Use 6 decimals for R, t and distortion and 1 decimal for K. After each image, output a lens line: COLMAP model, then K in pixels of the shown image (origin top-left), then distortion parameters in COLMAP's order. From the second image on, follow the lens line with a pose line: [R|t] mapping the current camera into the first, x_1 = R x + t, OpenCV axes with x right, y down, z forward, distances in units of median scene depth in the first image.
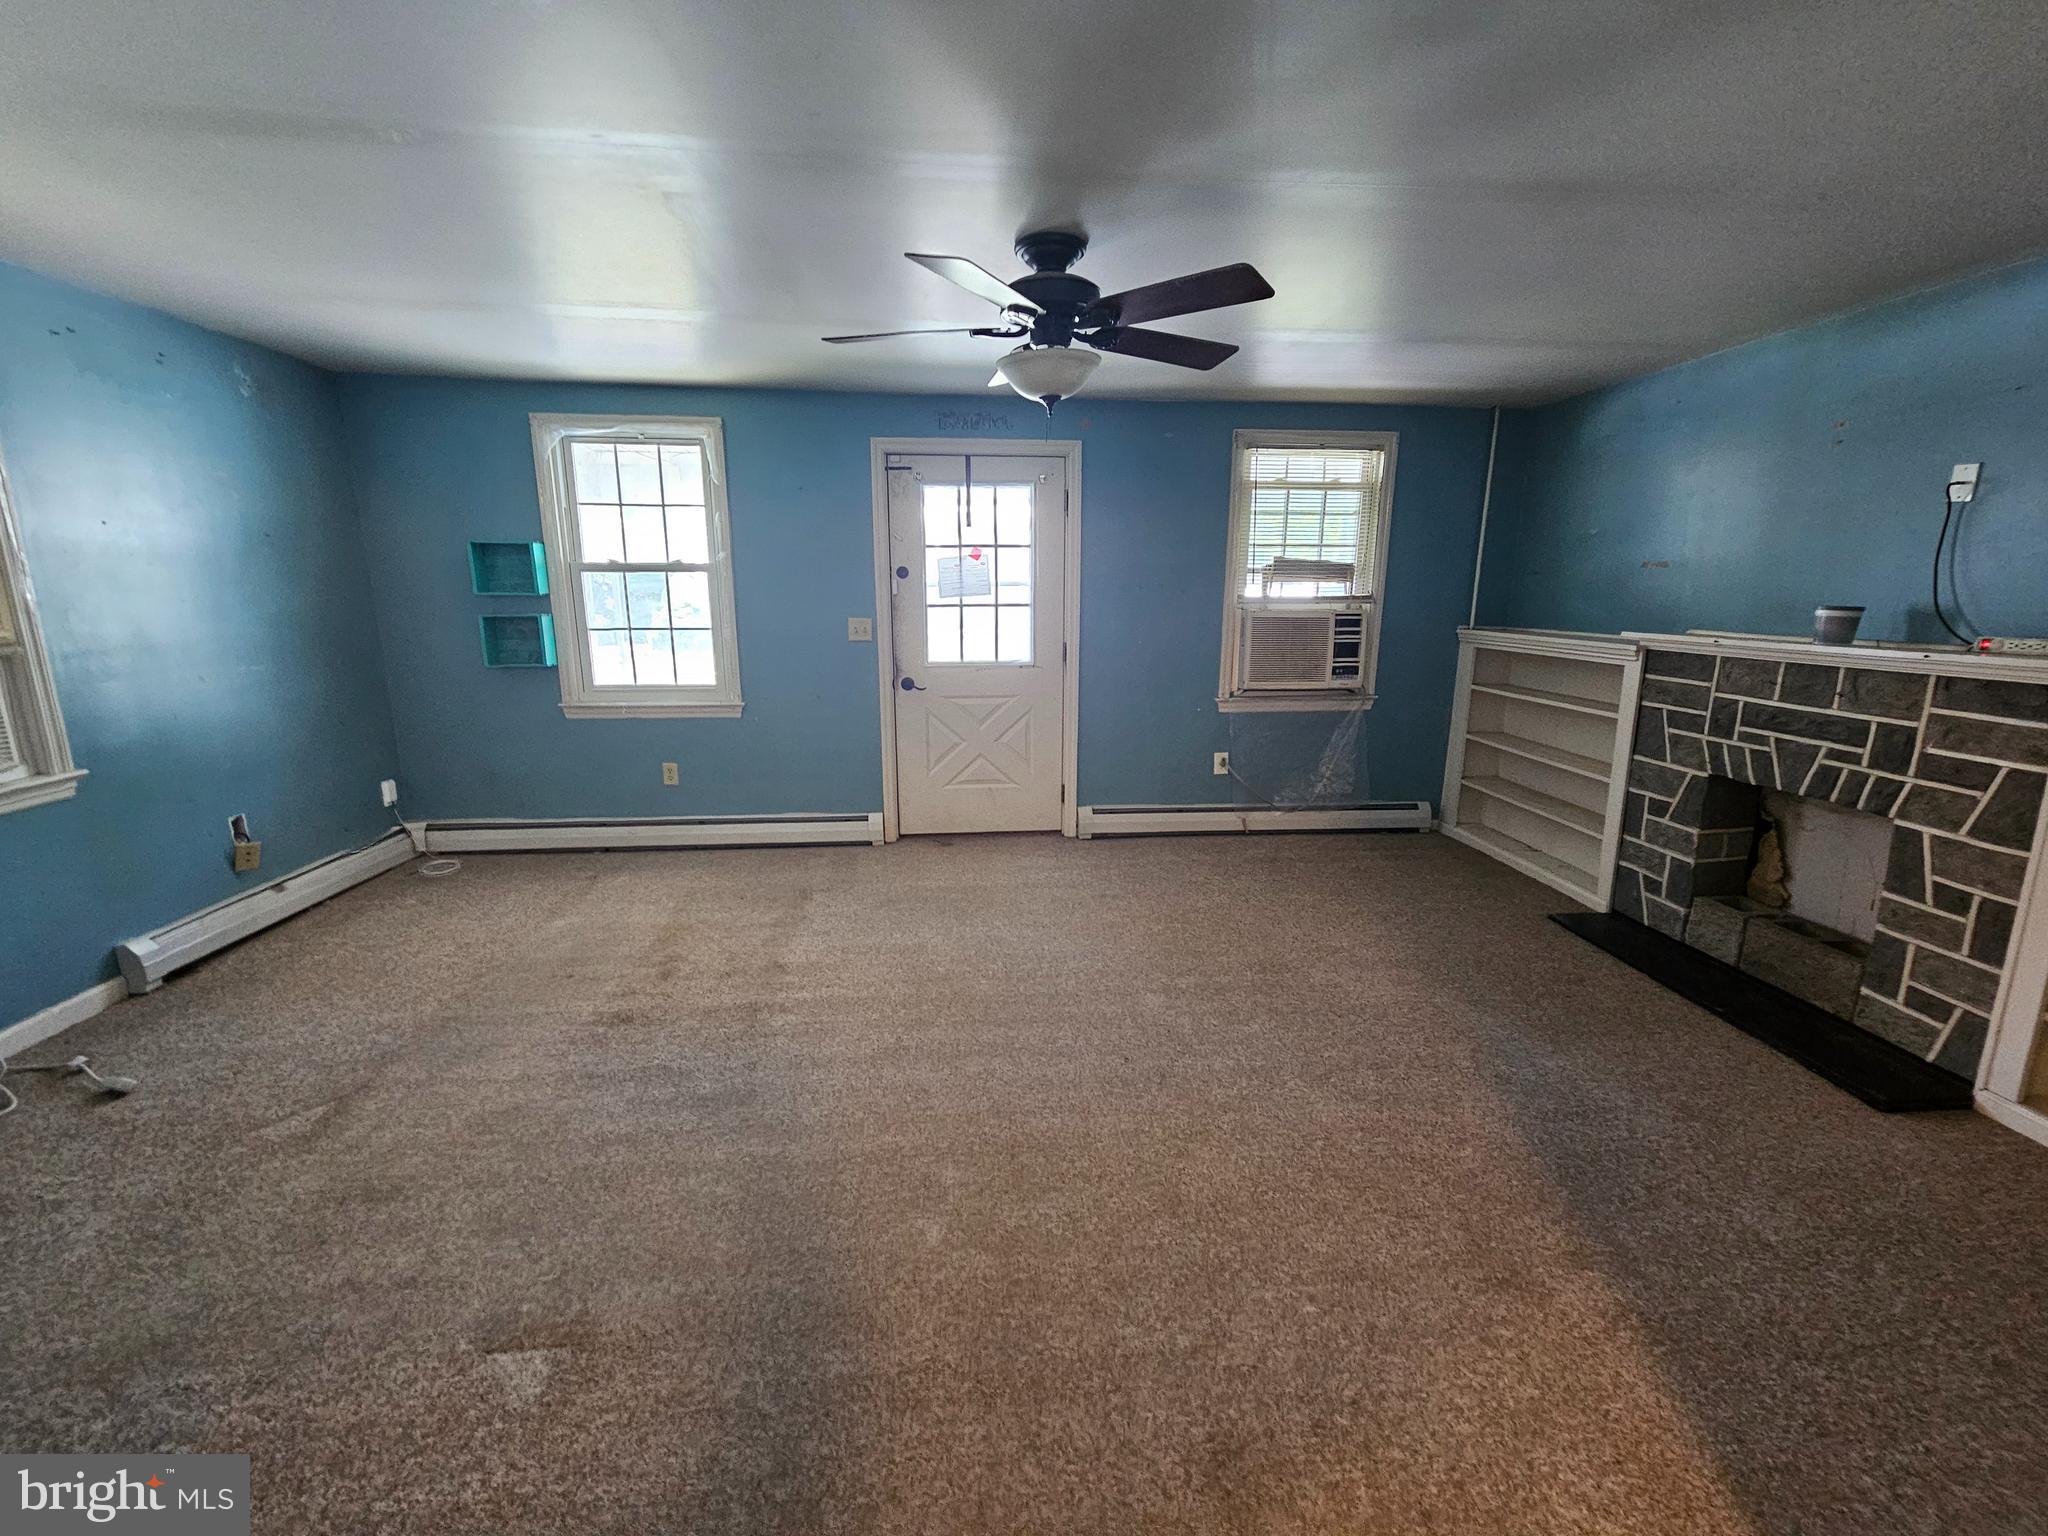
lens RADIAL K [[846.2, 0, 1026.2], [0, 846.2, 764.8], [0, 0, 1]] dist [-0.002725, 0.000016]
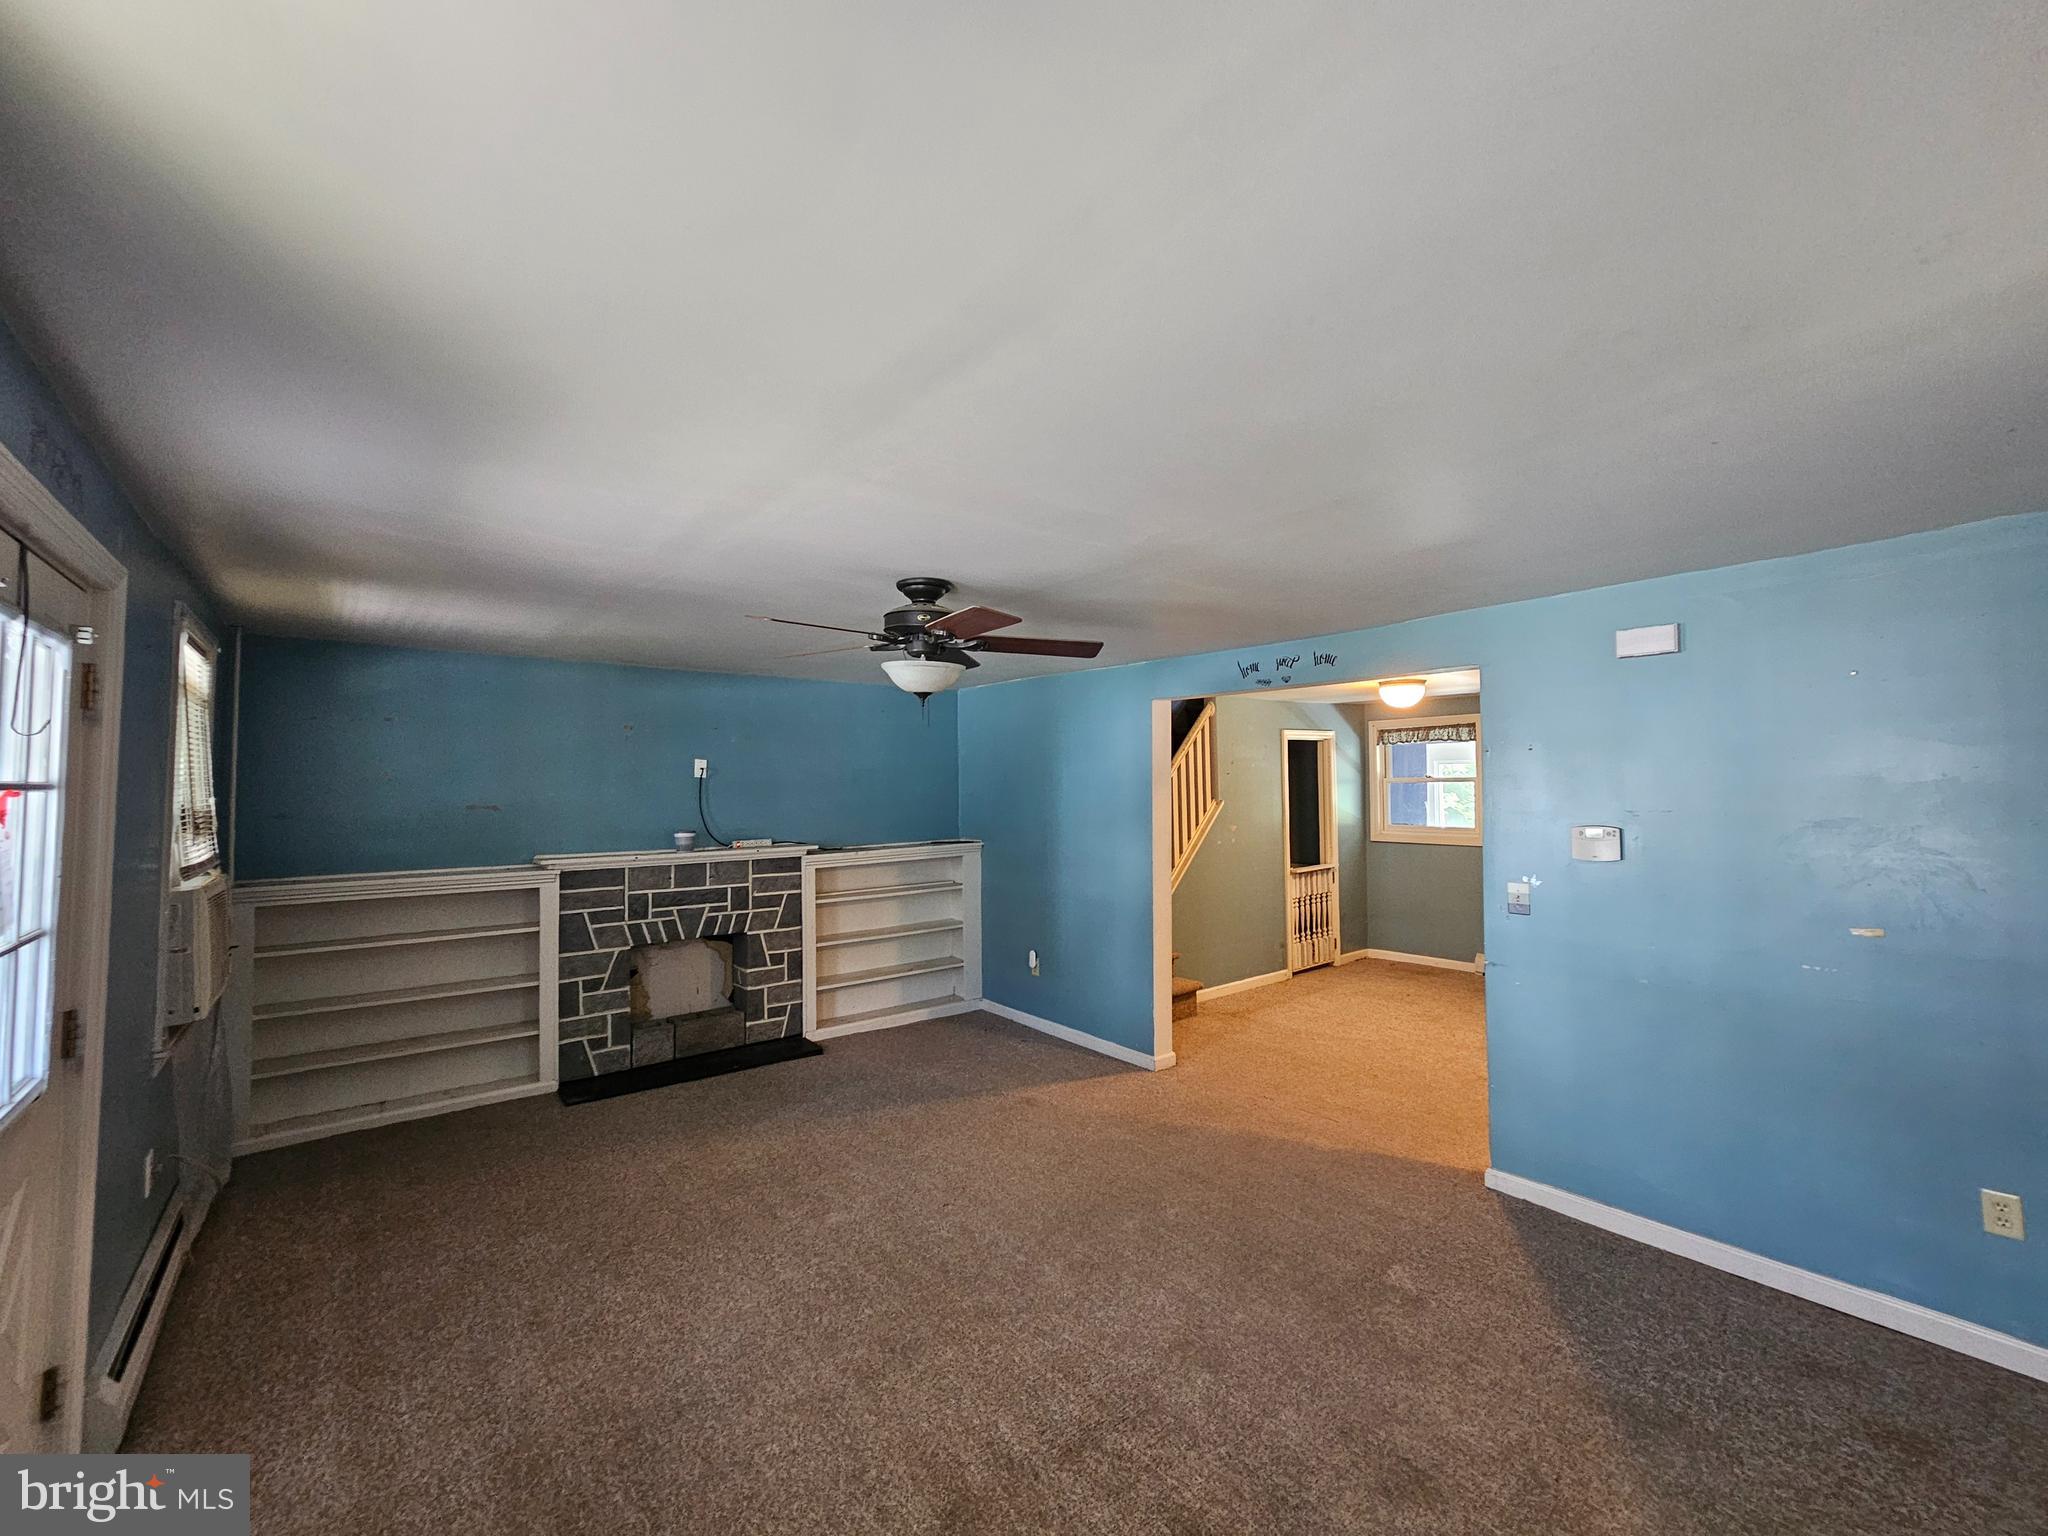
lens RADIAL K [[846.2, 0, 1021.1], [0, 846.2, 760.3], [0, 0, 1]] dist [-0.002725, 0.000016]
pose [[-0.548322, 0.027440, 0.835817, -0.847513], [0.180783, 0.979718, 0.086435, -0.325963], [-0.816493, 0.198496, -0.542162, 1.227721]]
